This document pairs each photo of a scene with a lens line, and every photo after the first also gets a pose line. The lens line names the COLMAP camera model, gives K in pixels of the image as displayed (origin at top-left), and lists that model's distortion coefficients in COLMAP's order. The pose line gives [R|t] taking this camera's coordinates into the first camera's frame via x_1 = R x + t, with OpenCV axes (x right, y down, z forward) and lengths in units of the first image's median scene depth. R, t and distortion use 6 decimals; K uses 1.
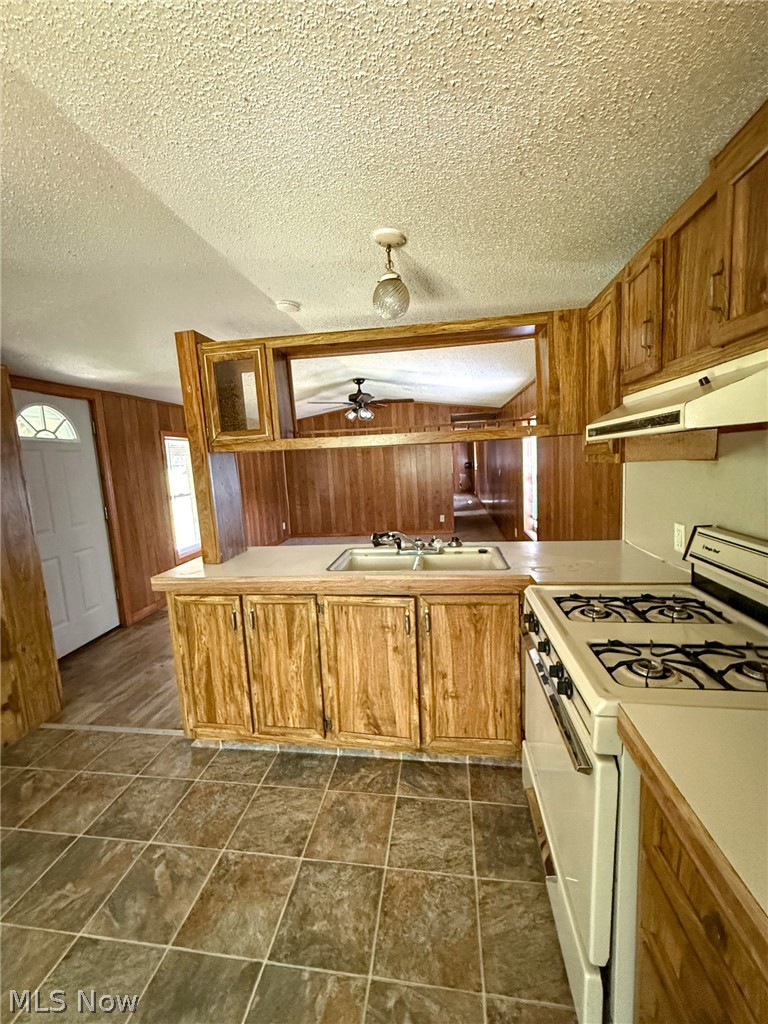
lens RADIAL K [[411.4, 0, 384.4], [0, 411.4, 509.9], [0, 0, 1]] dist [-0.001887, 0.000180]
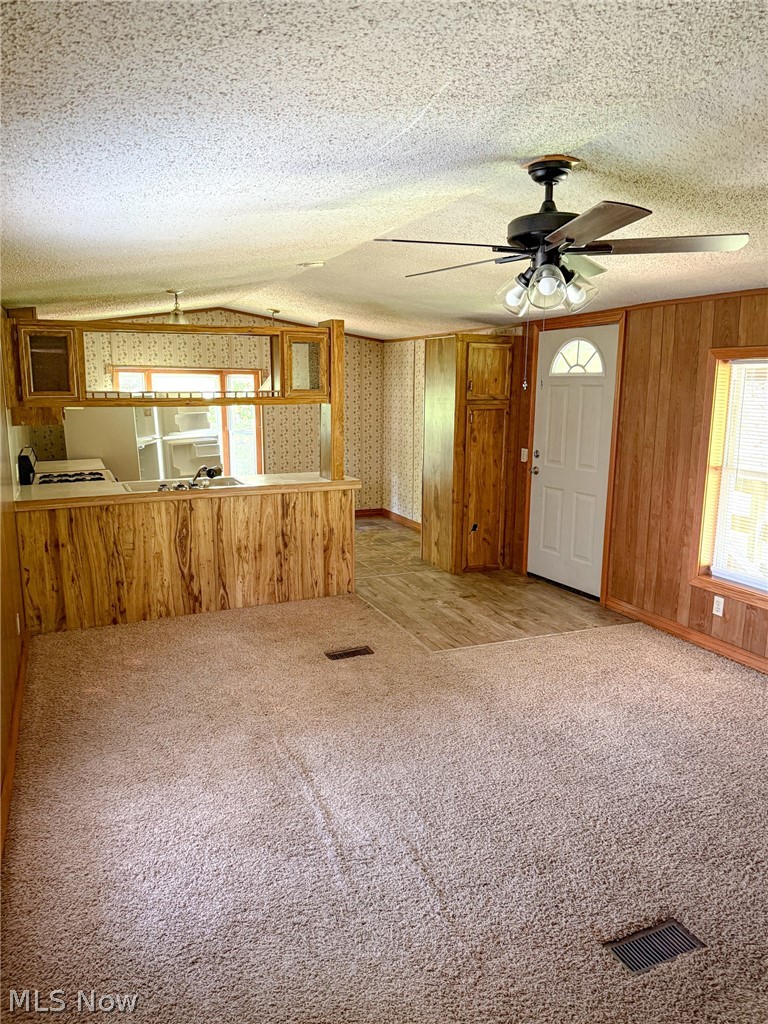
lens RADIAL K [[720.7, 0, 391.4], [0, 720.7, 509.1], [0, 0, 1]] dist [0.048732, -0.031032]
pose [[-0.837747, 0.144712, -0.526534, 0.974102], [-0.026707, 0.952233, 0.304202, -0.696238], [0.545405, 0.268906, -0.793866, 4.073793]]
